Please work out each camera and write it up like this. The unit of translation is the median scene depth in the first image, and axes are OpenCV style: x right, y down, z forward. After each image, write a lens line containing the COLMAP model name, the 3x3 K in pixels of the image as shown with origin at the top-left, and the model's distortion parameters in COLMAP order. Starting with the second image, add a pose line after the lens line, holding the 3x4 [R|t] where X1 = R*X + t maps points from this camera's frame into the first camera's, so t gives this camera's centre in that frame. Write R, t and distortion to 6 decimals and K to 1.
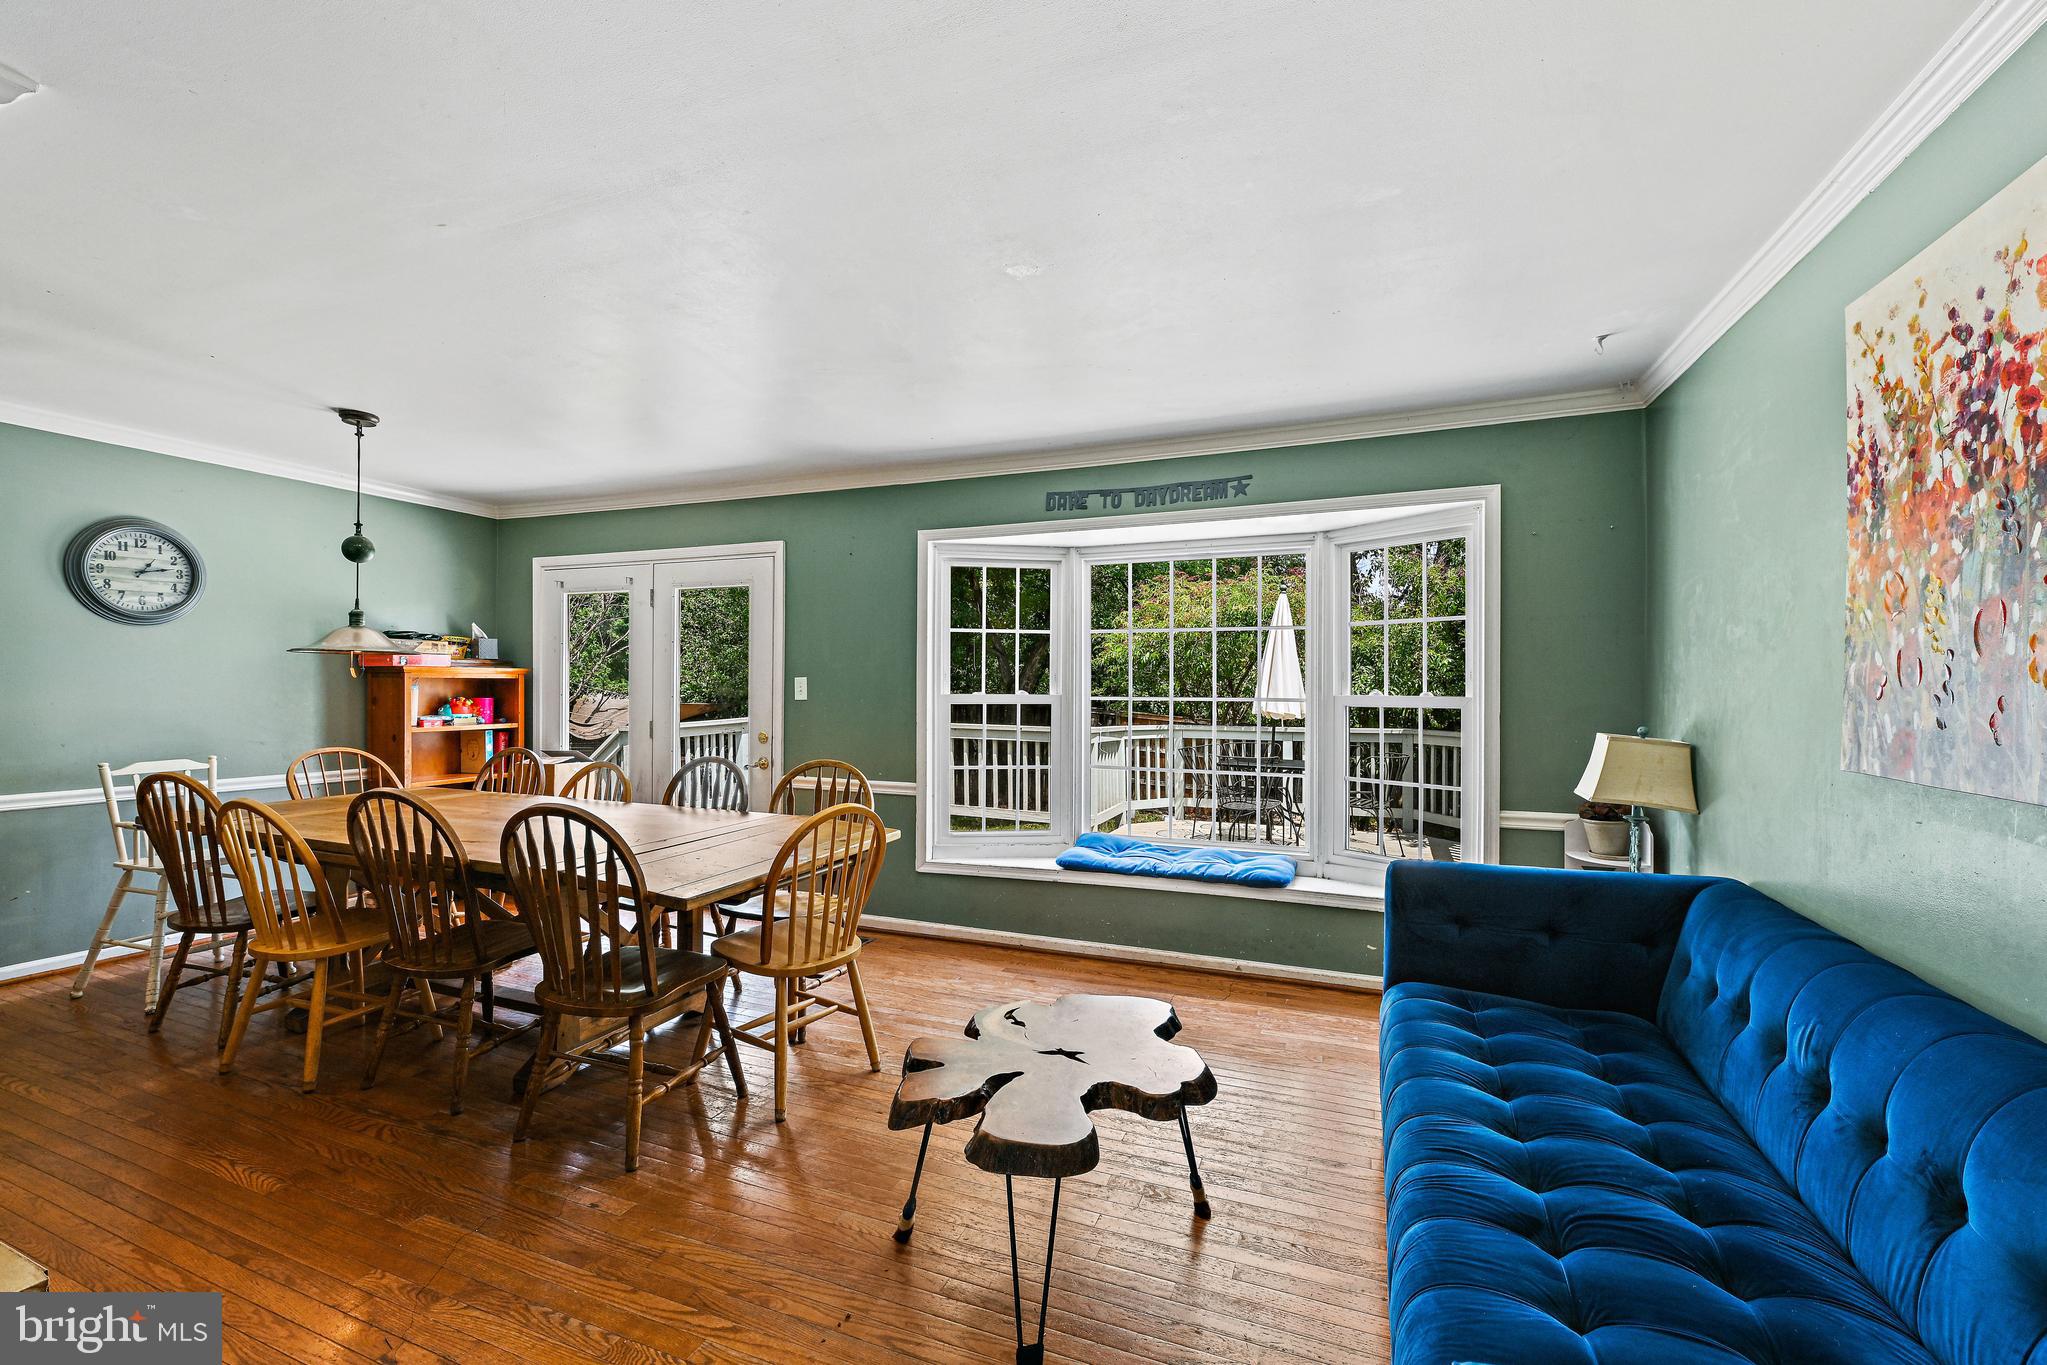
lens RADIAL K [[785.9, 0, 1024.6], [0, 785.9, 690.4], [0, 0, 1]] dist [-0.028504, -0.000362]
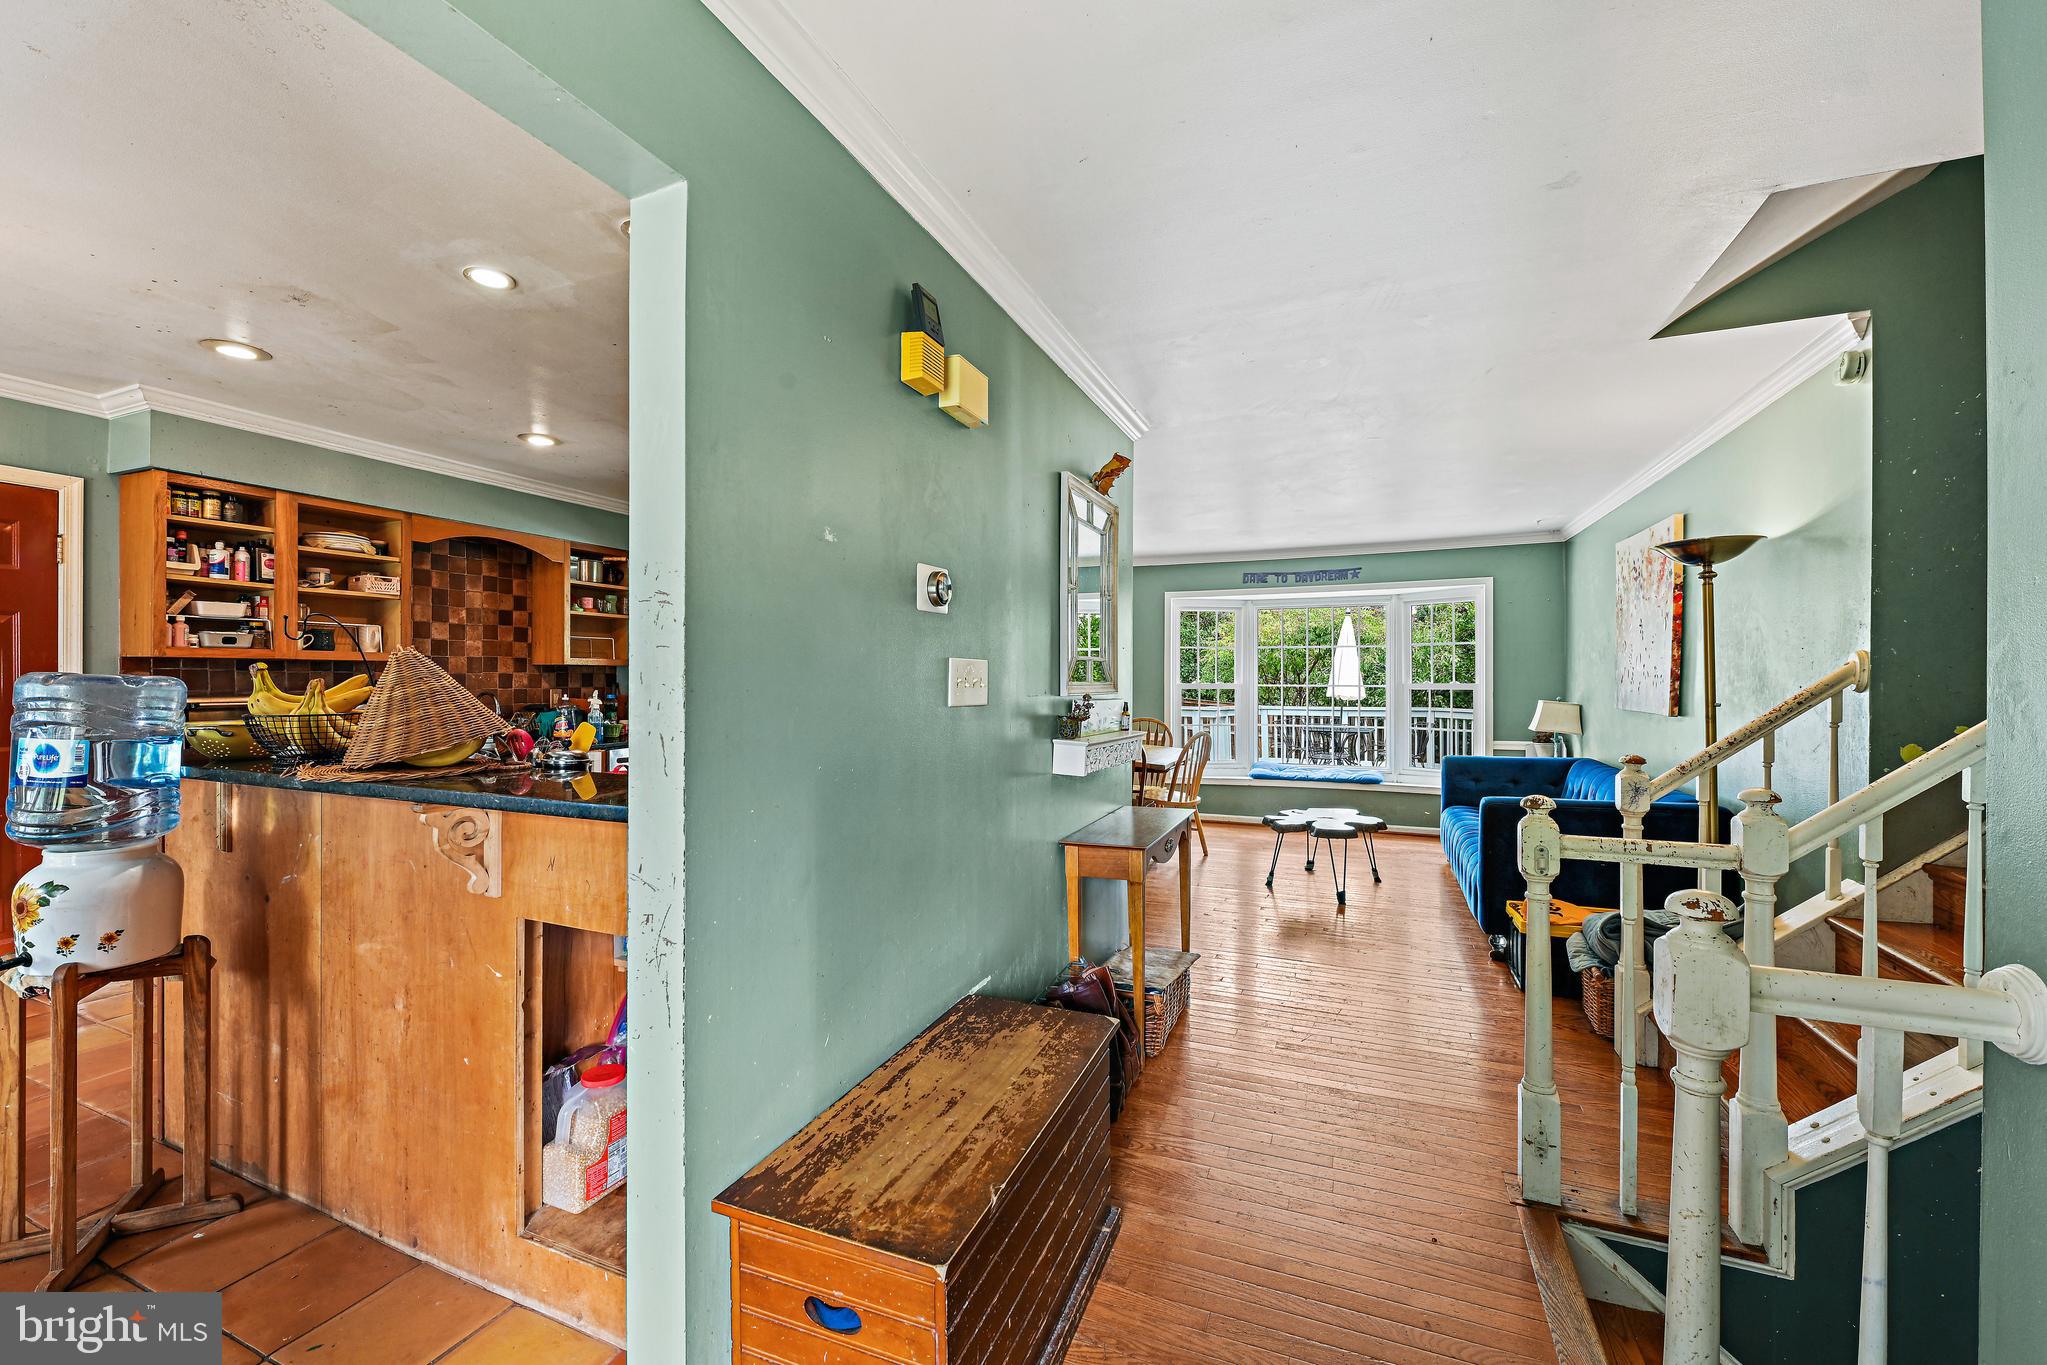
lens RADIAL K [[824.0, 0, 1007.8], [0, 824.0, 670.0], [0, 0, 1]] dist [0.000800, -0.000544]
pose [[0.999990, -0.004504, 0.000132, -0.606713], [0.004506, 0.999901, -0.013350, -0.003412], [-0.000071, 0.013350, 0.999911, -1.066881]]
